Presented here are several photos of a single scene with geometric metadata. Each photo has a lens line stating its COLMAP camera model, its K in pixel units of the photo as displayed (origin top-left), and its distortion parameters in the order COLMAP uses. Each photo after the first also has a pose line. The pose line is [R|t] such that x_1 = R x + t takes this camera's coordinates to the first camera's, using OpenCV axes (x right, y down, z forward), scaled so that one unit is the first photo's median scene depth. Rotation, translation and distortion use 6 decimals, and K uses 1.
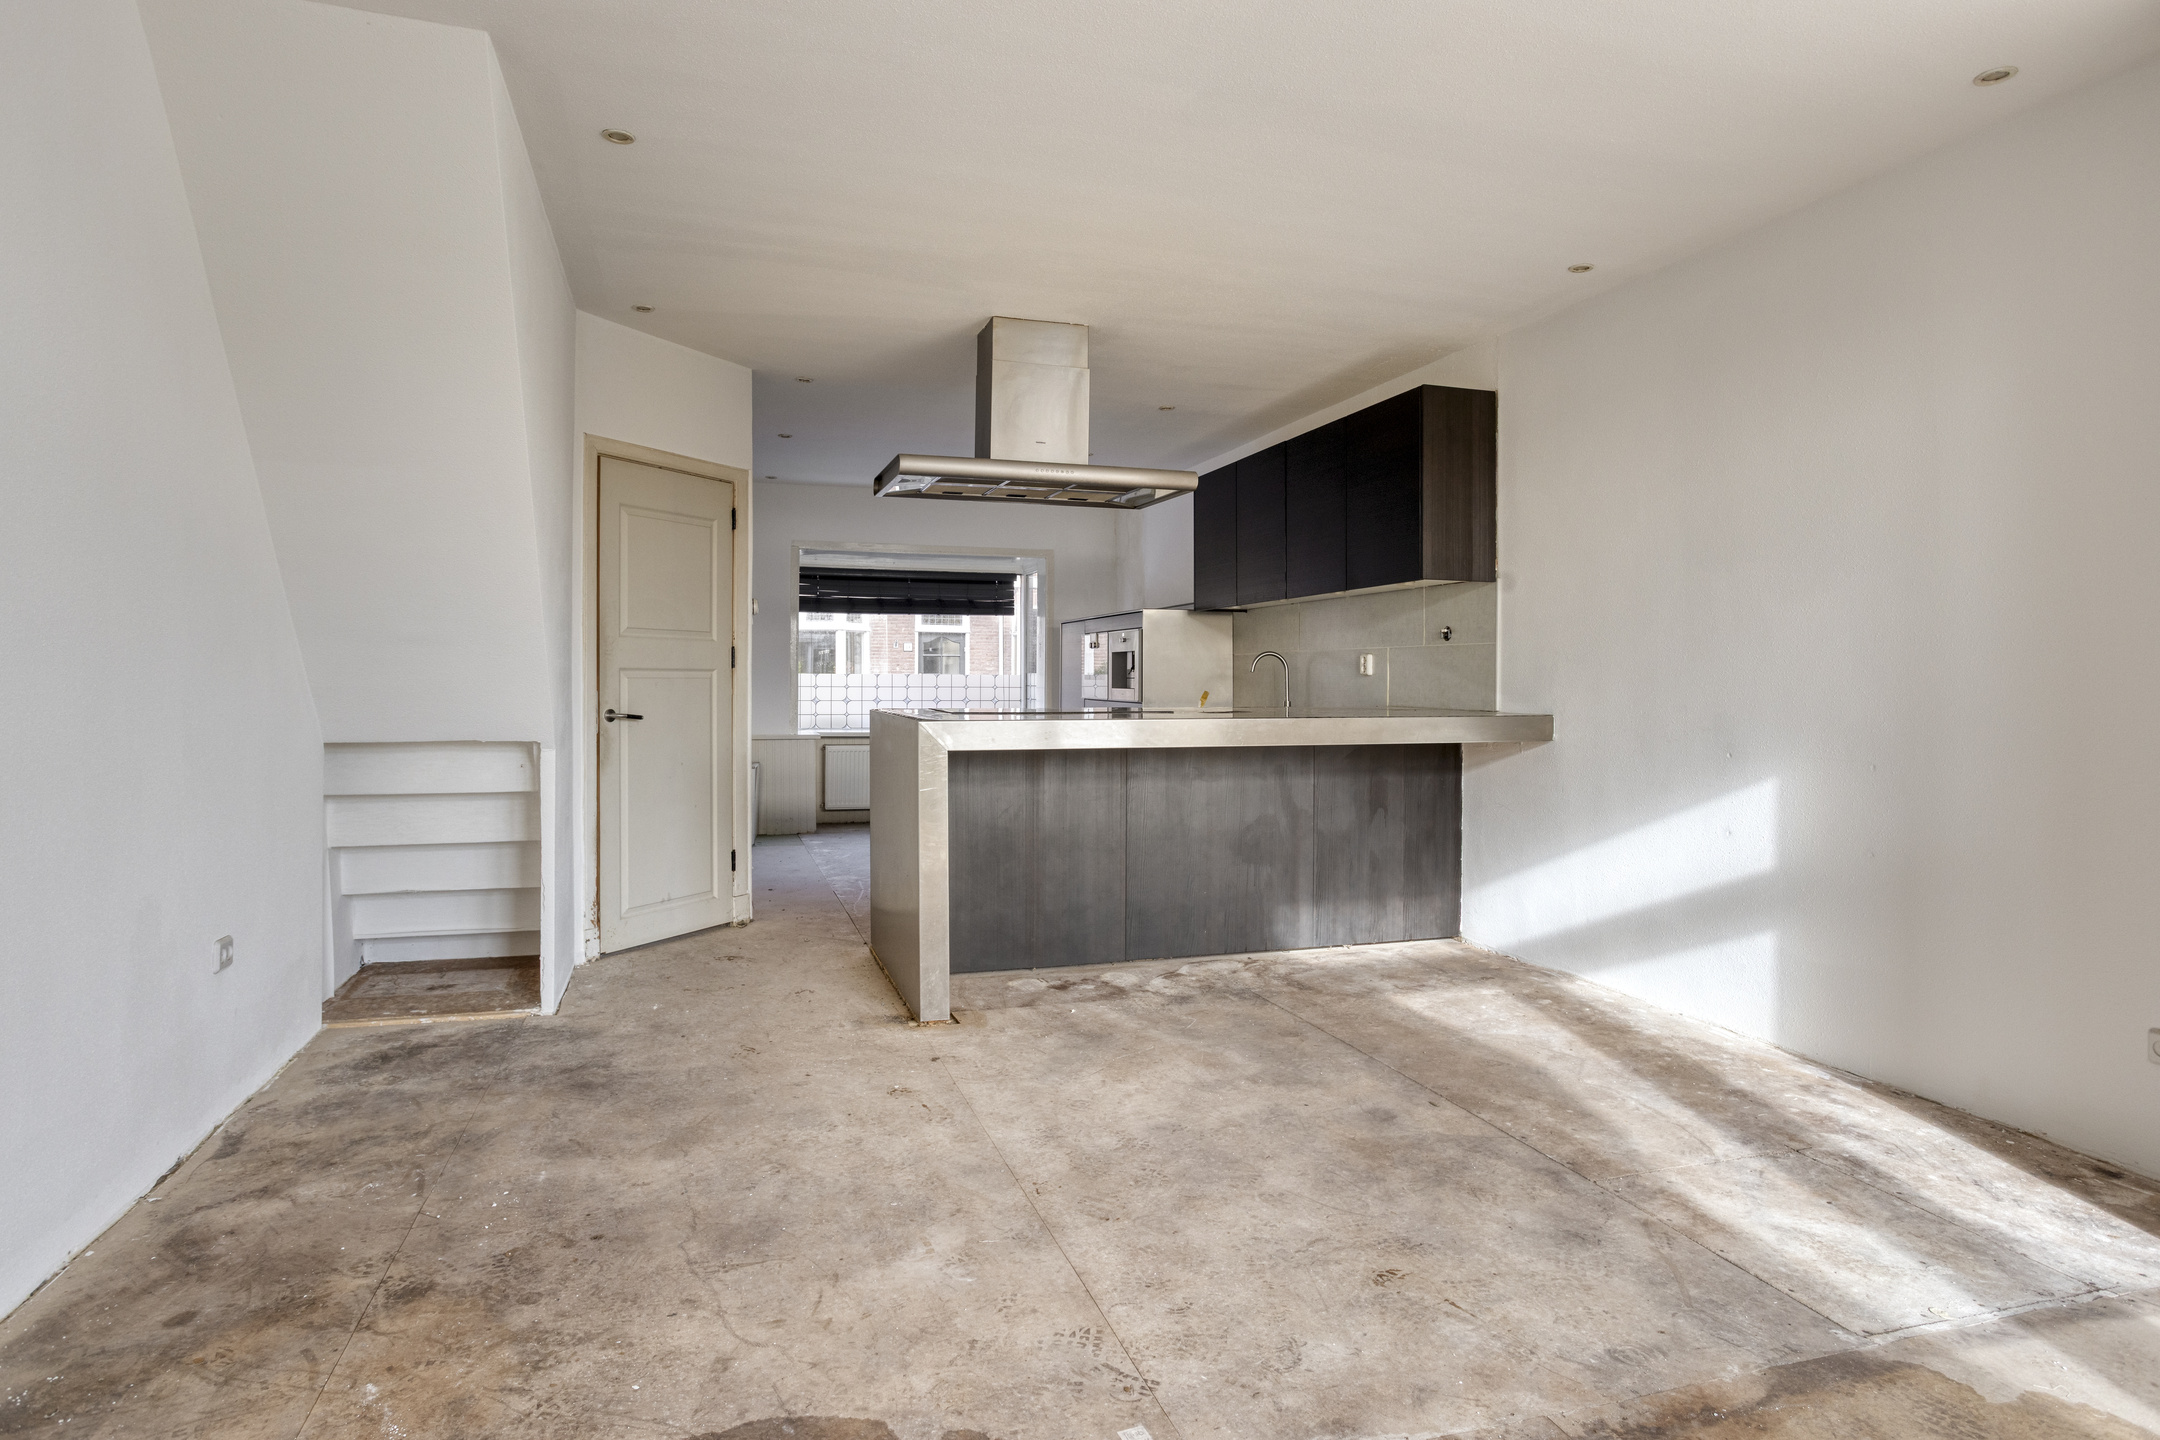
lens RADIAL K [[1176.6, 0, 1073.1], [0, 1176.6, 689.1], [0, 0, 1]] dist [-0.037047, 0.023547]
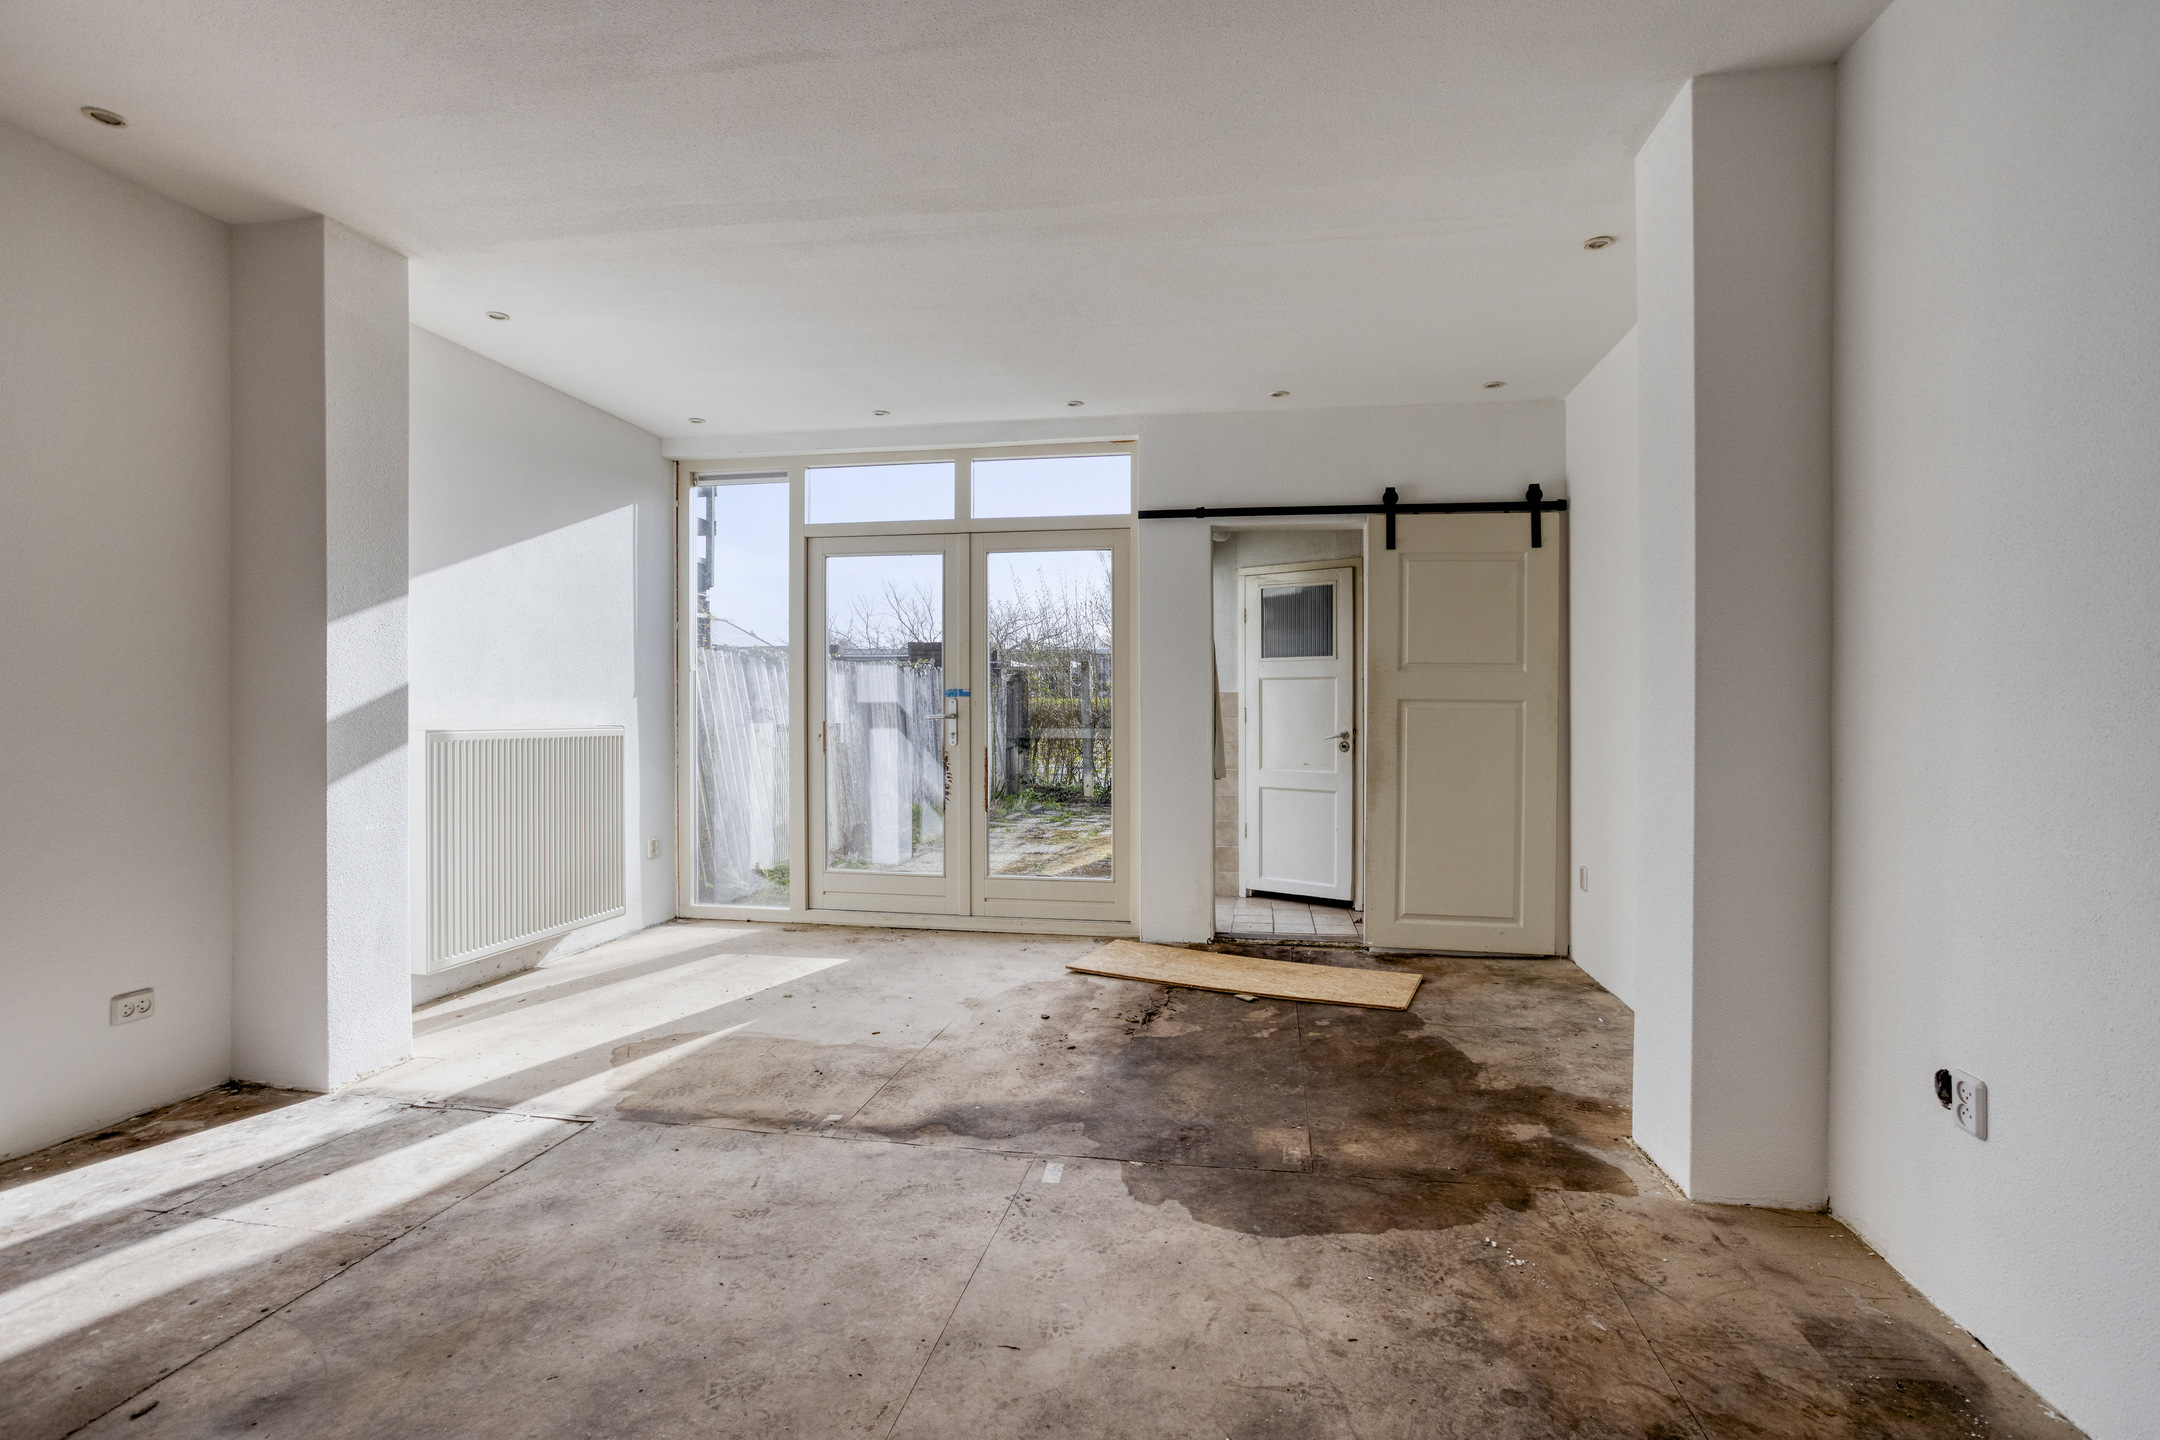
lens RADIAL K [[1058.1, 0, 1081.0], [0, 1058.1, 726.1], [0, 0, 1]] dist [-0.007028, 0.004040]
pose [[-0.885240, -0.015883, 0.464864, -0.241392], [-0.007338, 0.999769, 0.020186, -0.006250], [-0.465077, 0.014458, -0.885152, 0.834973]]
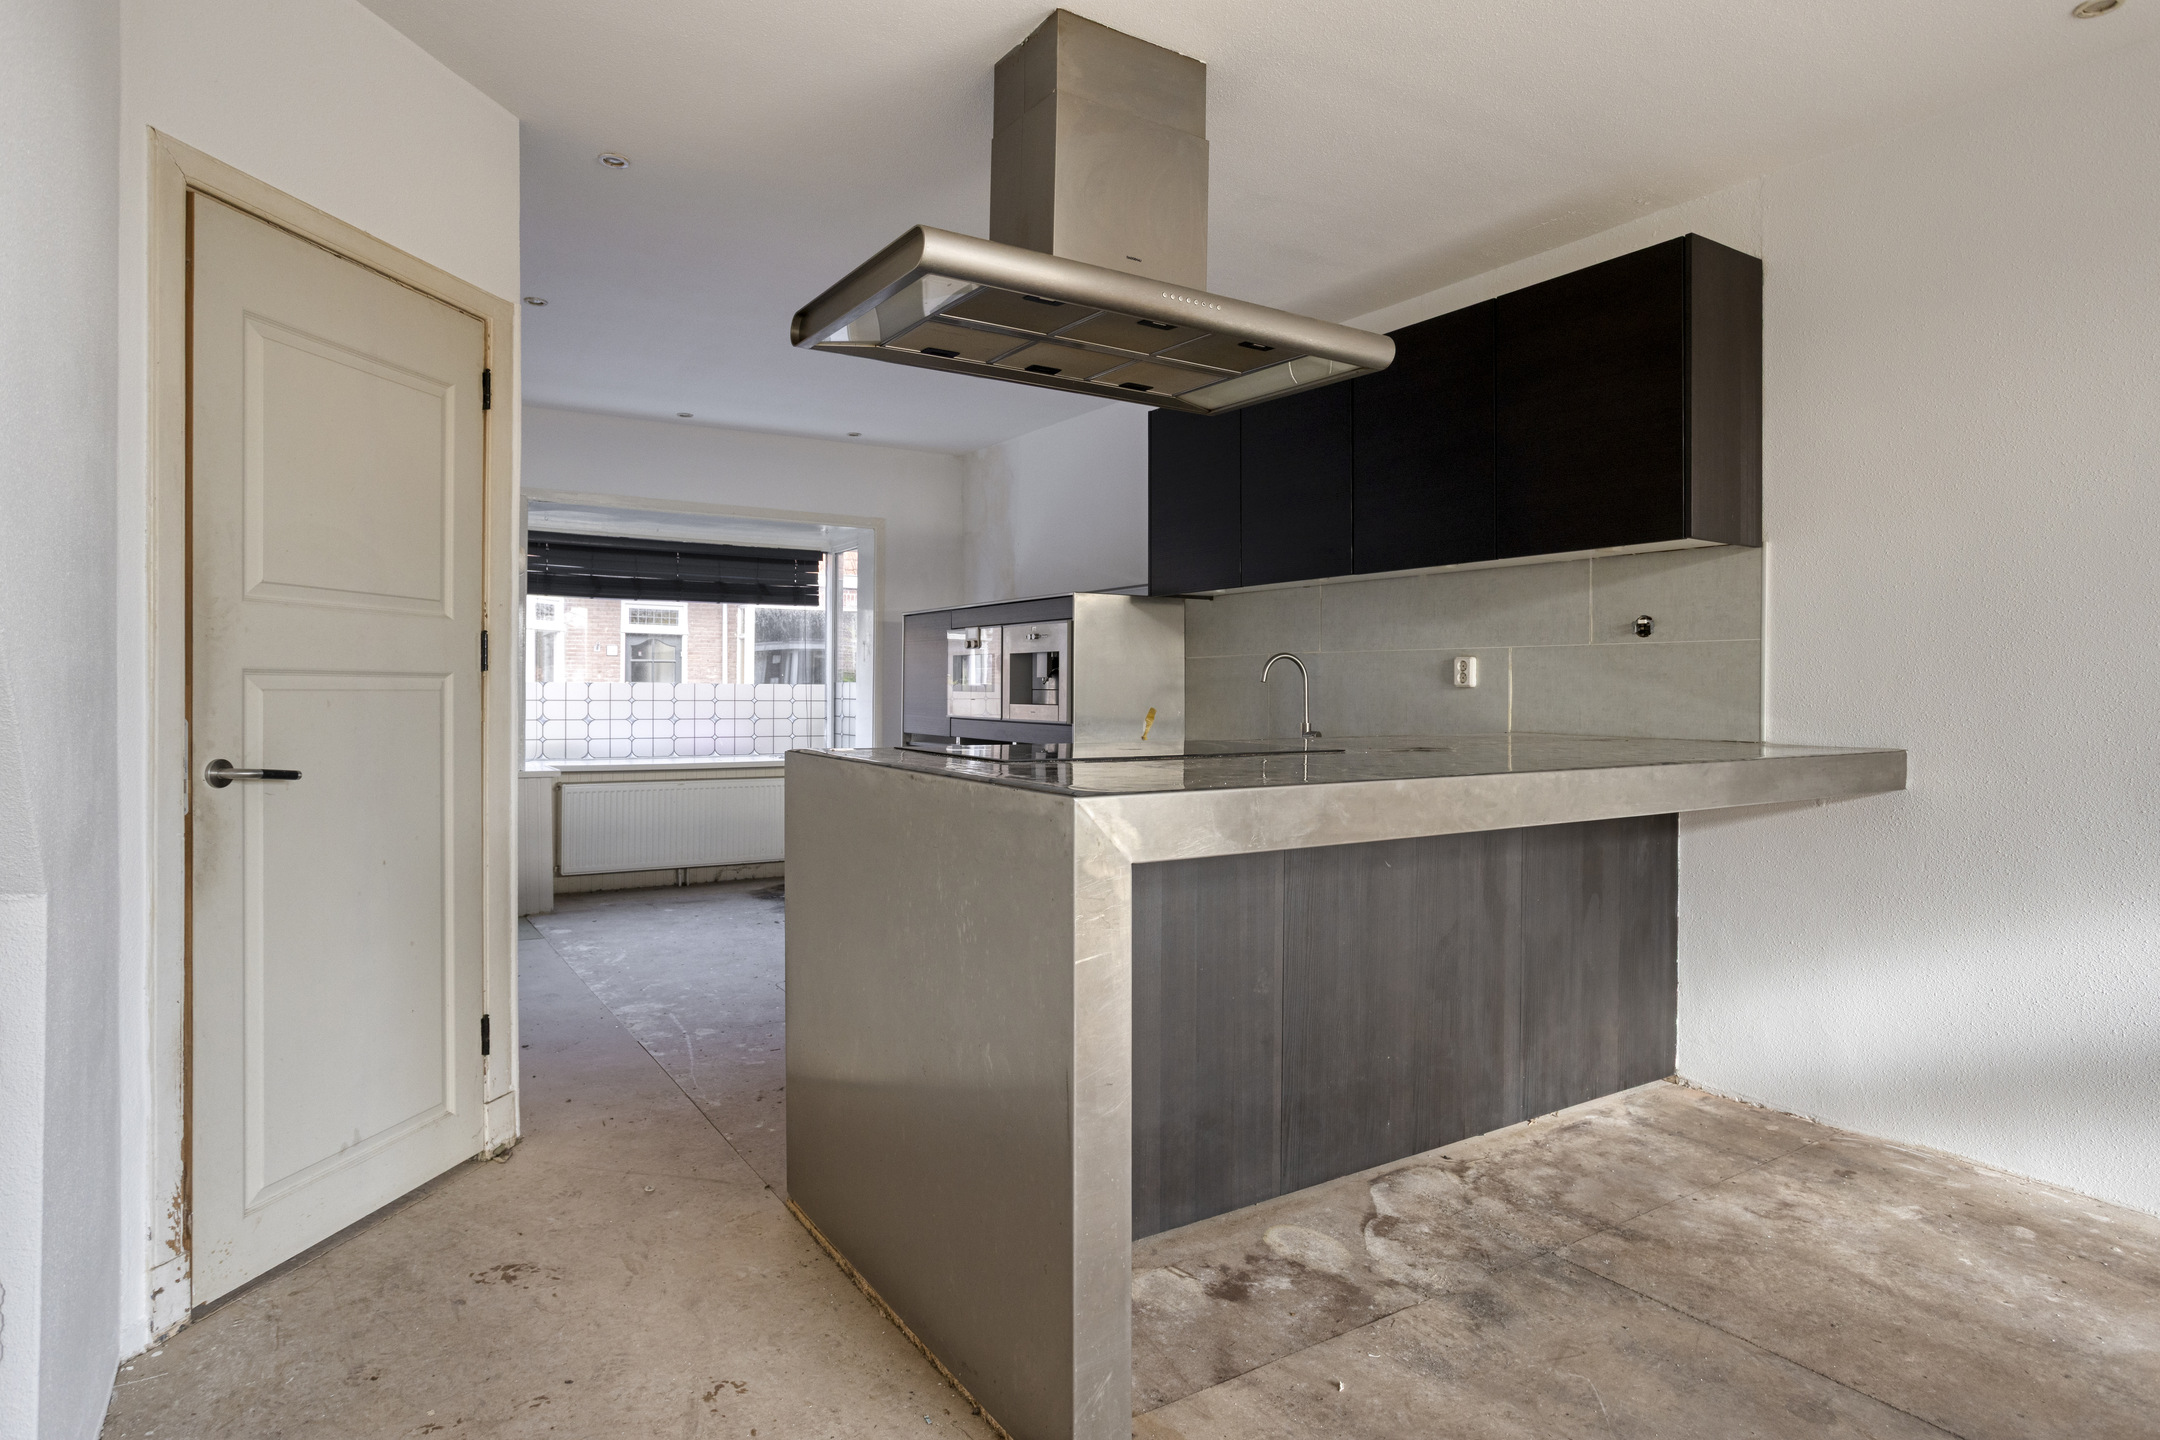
lens RADIAL K [[1176.6, 0, 1074.8], [0, 1176.6, 694.1], [0, 0, 1]] dist [-0.037047, 0.023547]
pose [[0.964524, 0.000600, 0.263995, -0.197706], [0.000339, 0.999994, -0.003511, -0.006578], [-0.263996, 0.003476, 0.964518, 0.486119]]
